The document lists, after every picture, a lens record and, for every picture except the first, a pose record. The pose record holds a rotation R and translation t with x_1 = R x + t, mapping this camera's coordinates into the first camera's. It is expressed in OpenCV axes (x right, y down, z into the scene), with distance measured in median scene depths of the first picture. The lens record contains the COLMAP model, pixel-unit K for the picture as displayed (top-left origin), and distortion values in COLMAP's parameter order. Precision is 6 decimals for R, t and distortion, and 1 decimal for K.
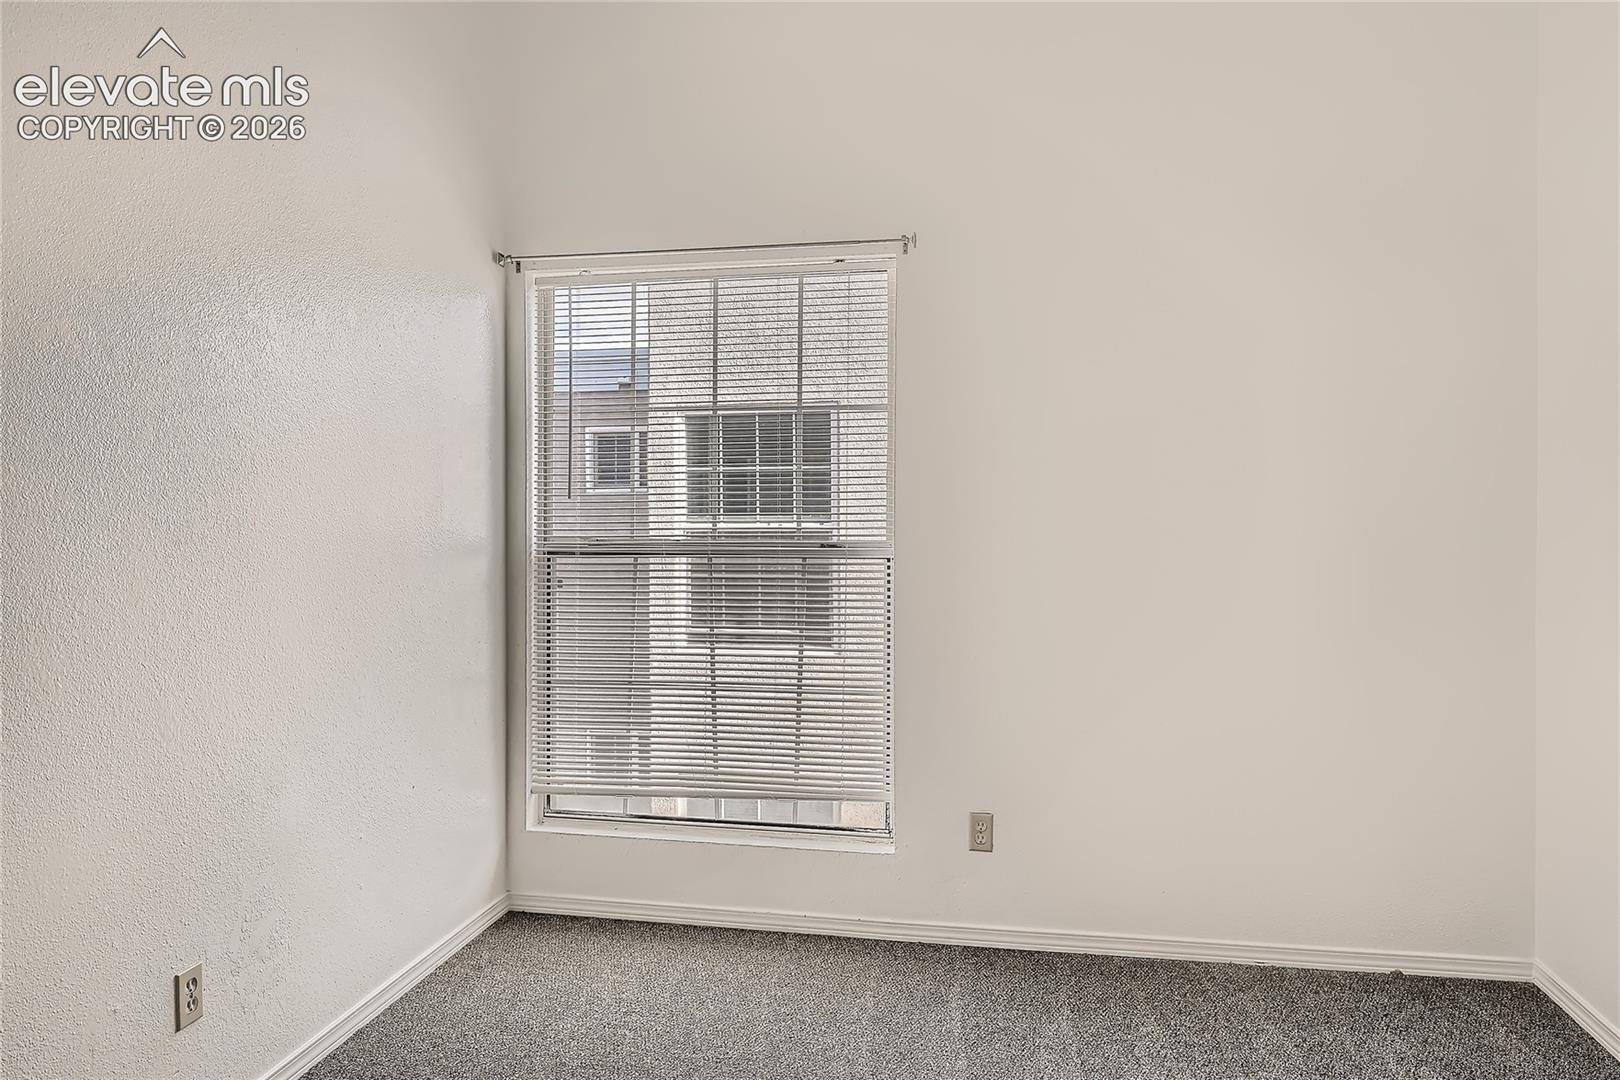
lens RADIAL K [[1120.2, 0, 815.0], [0, 1120.2, 535.7], [0, 0, 1]] dist [0.001689, -0.004399]
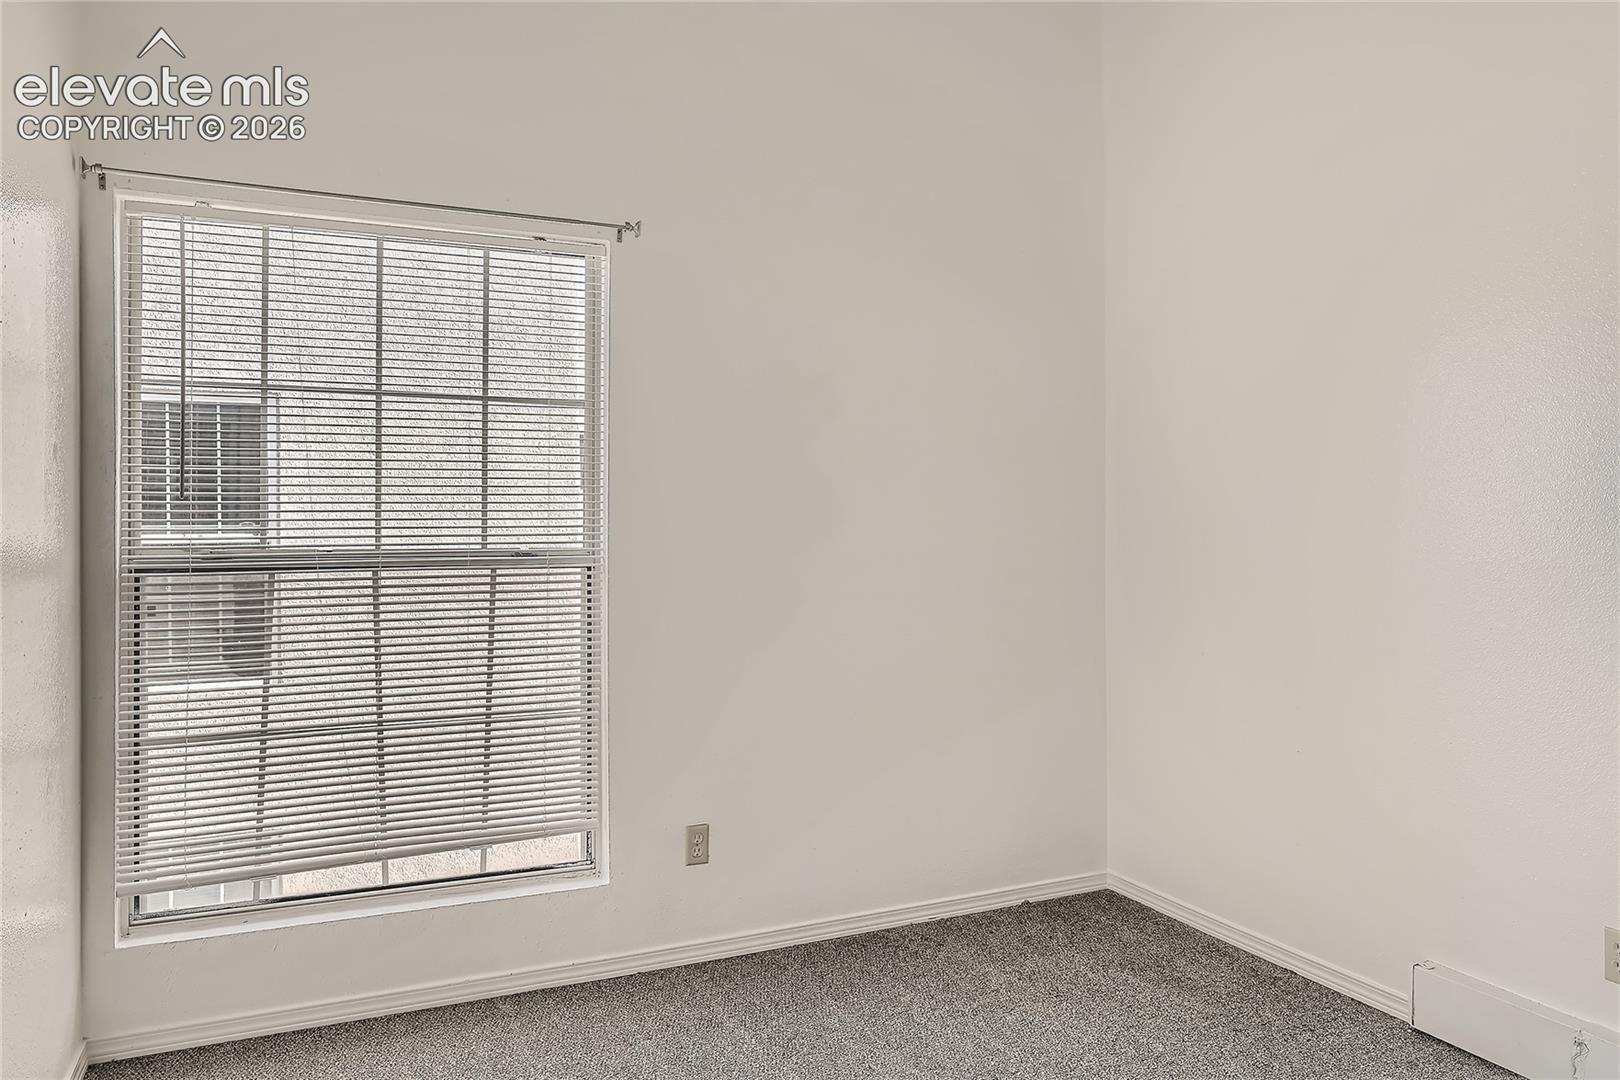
lens RADIAL K [[1120.2, 0, 814.1], [0, 1120.2, 536.3], [0, 0, 1]] dist [0.001689, -0.004399]
pose [[0.813473, -0.007451, 0.581556, -0.317289], [0.012614, 0.999909, -0.004833, 0.001833], [-0.581466, 0.011267, 0.813492, 0.136431]]
